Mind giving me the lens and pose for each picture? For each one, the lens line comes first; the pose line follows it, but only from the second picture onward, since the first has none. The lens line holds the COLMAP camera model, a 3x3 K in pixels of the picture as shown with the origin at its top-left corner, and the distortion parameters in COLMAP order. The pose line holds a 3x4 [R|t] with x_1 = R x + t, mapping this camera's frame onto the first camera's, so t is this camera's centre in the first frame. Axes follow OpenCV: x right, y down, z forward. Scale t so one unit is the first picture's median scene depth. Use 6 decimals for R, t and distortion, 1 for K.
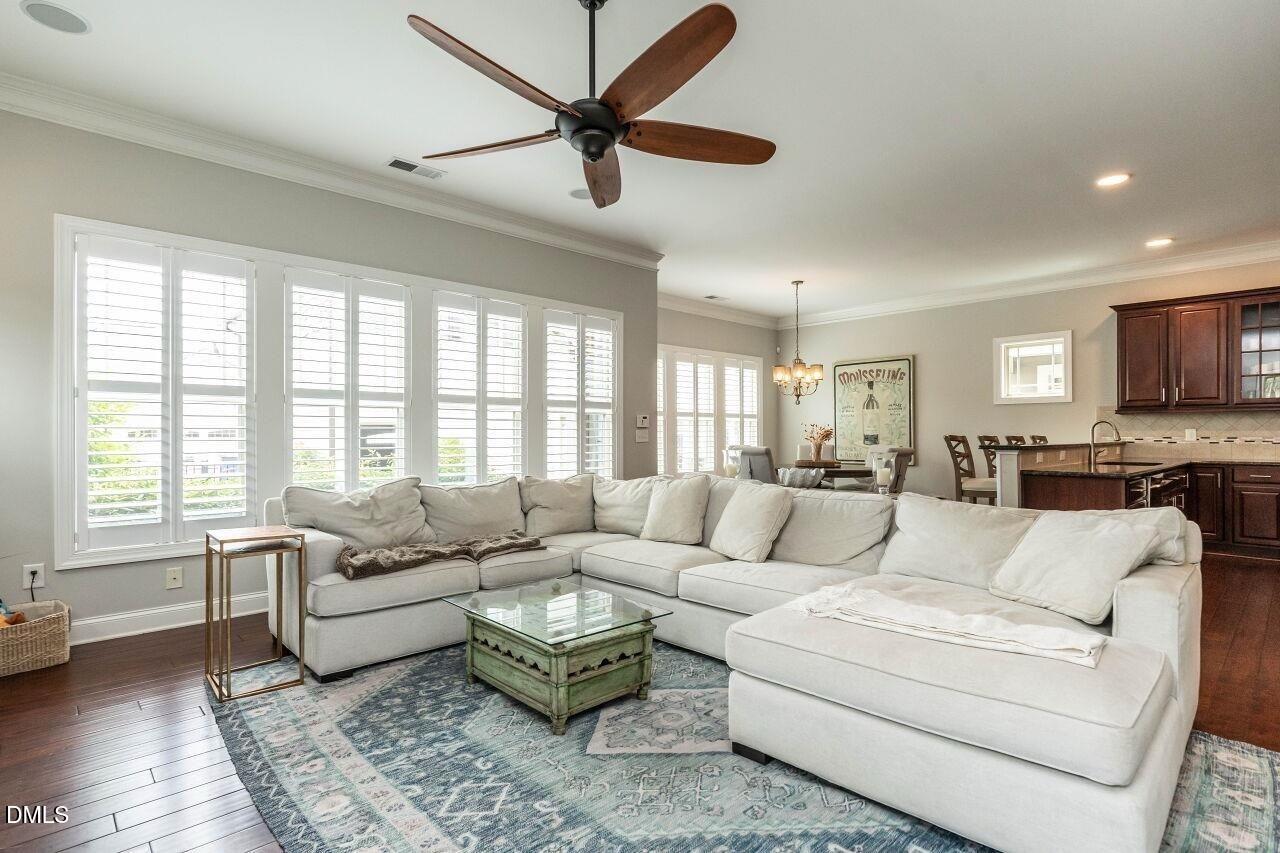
lens RADIAL K [[632.6, 0, 638.5], [0, 632.6, 428.4], [0, 0, 1]] dist [-0.003169, 0.001261]
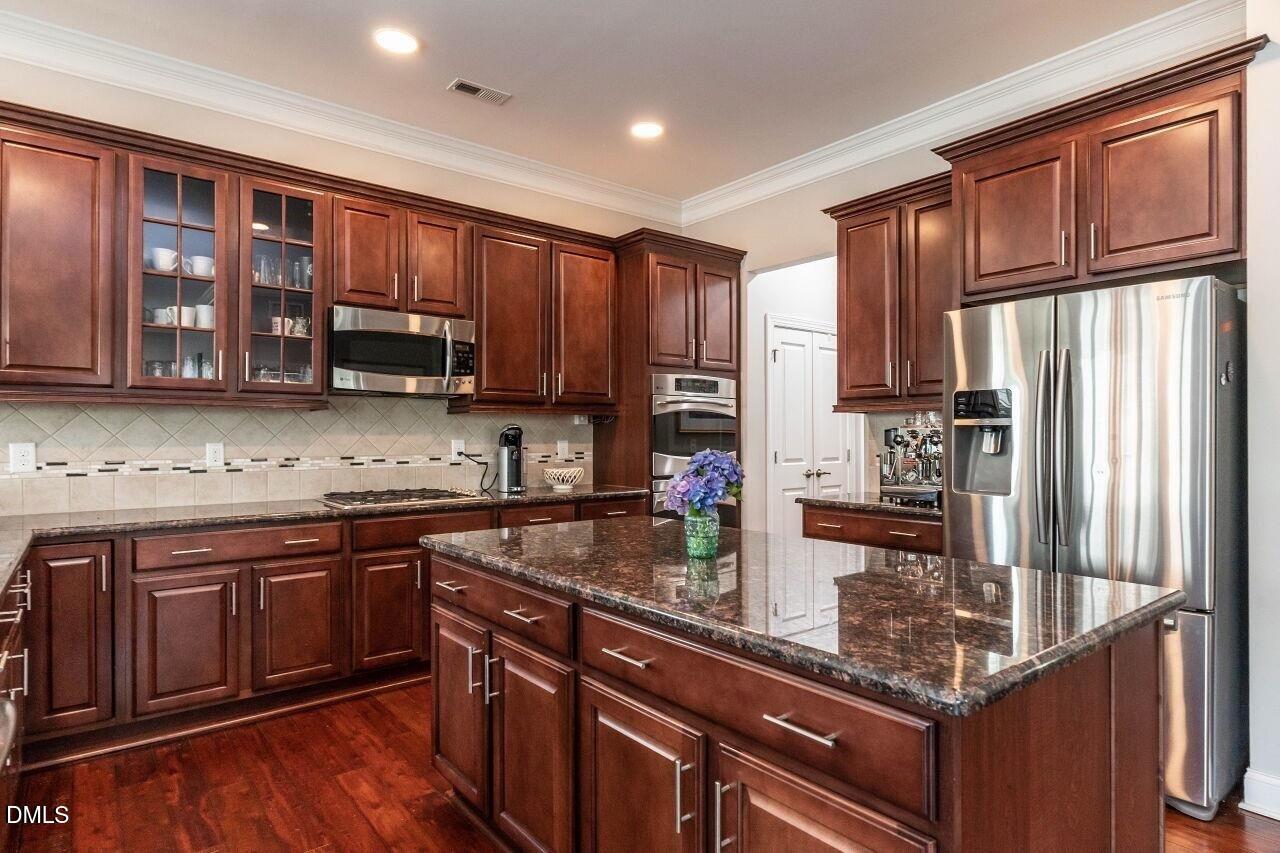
lens RADIAL K [[688.0, 0, 642.2], [0, 688.0, 429.2], [0, 0, 1]] dist [0.002311, 0.000025]
pose [[0.074943, 0.001385, 0.997187, 0.485630], [-0.005906, 0.999982, -0.000945, -0.010982], [-0.997170, -0.005818, 0.074950, 0.598644]]
